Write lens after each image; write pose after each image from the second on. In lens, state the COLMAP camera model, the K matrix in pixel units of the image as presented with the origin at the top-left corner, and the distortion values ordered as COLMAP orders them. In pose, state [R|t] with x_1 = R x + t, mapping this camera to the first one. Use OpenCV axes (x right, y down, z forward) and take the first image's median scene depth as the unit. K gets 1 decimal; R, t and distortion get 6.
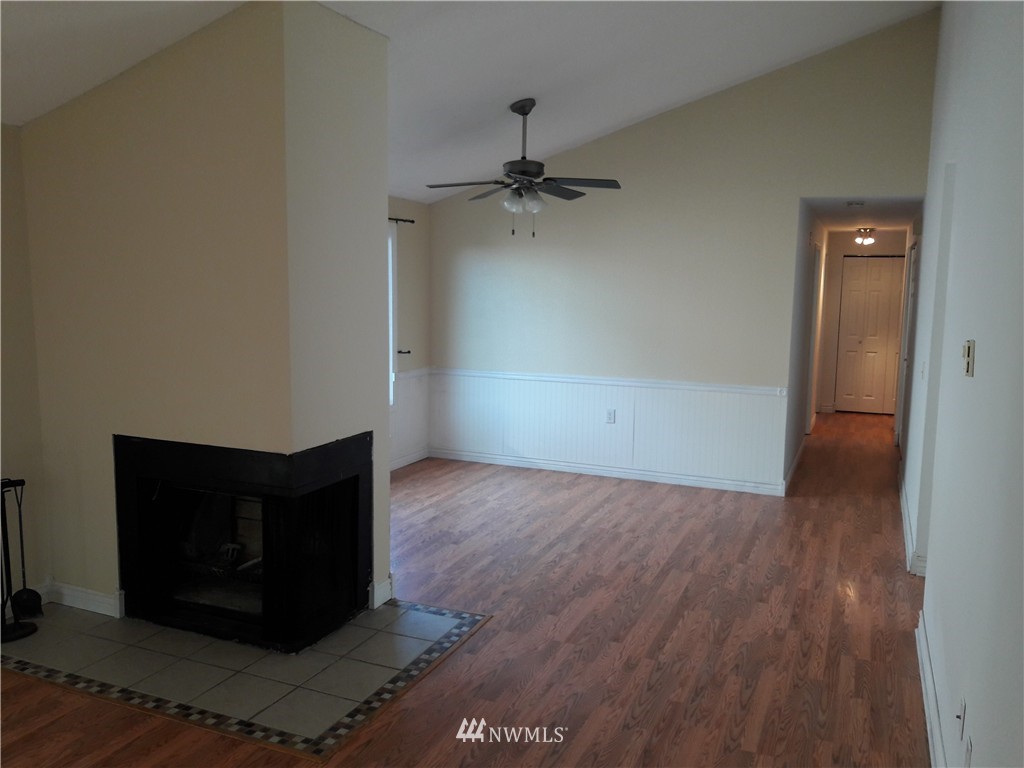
lens RADIAL K [[827.1, 0, 512.0], [0, 827.1, 384.0], [0, 0, 1]] dist [-0.034981, -0.000475]
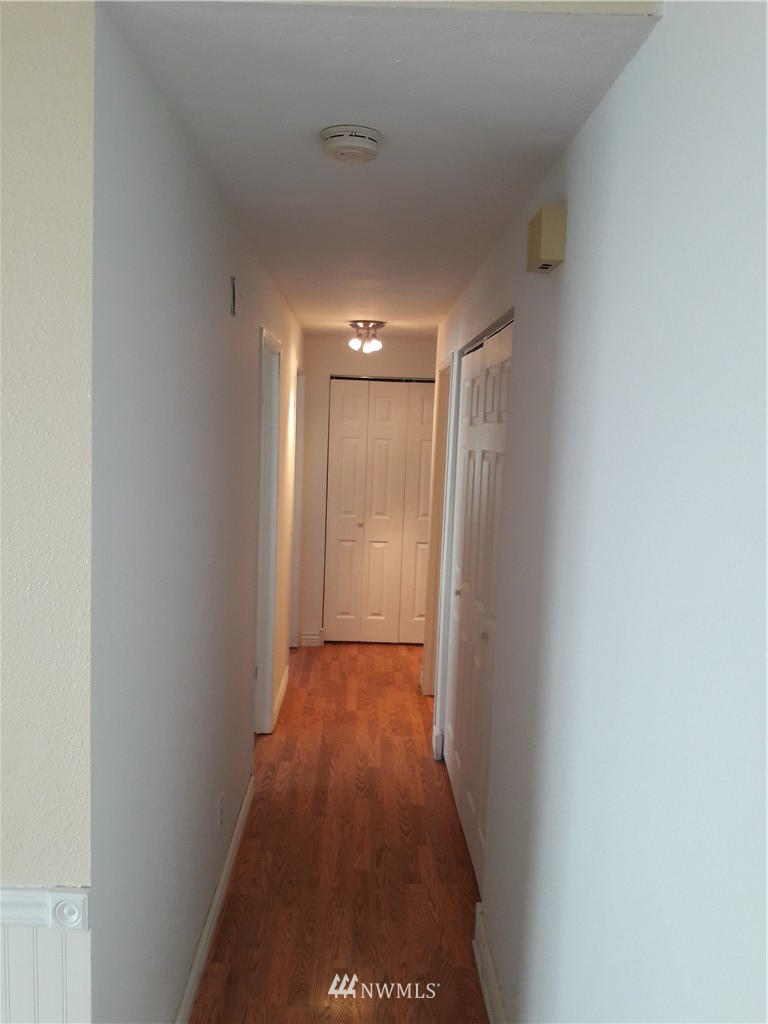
lens RADIAL K [[827.1, 0, 384.0], [0, 827.1, 512.0], [0, 0, 1]] dist [-0.034981, -0.000475]
pose [[0.905852, -0.023229, 0.422958, 0.206035], [0.027248, 0.999623, -0.003458, -0.062525], [-0.422718, 0.014657, 0.906143, 0.497584]]
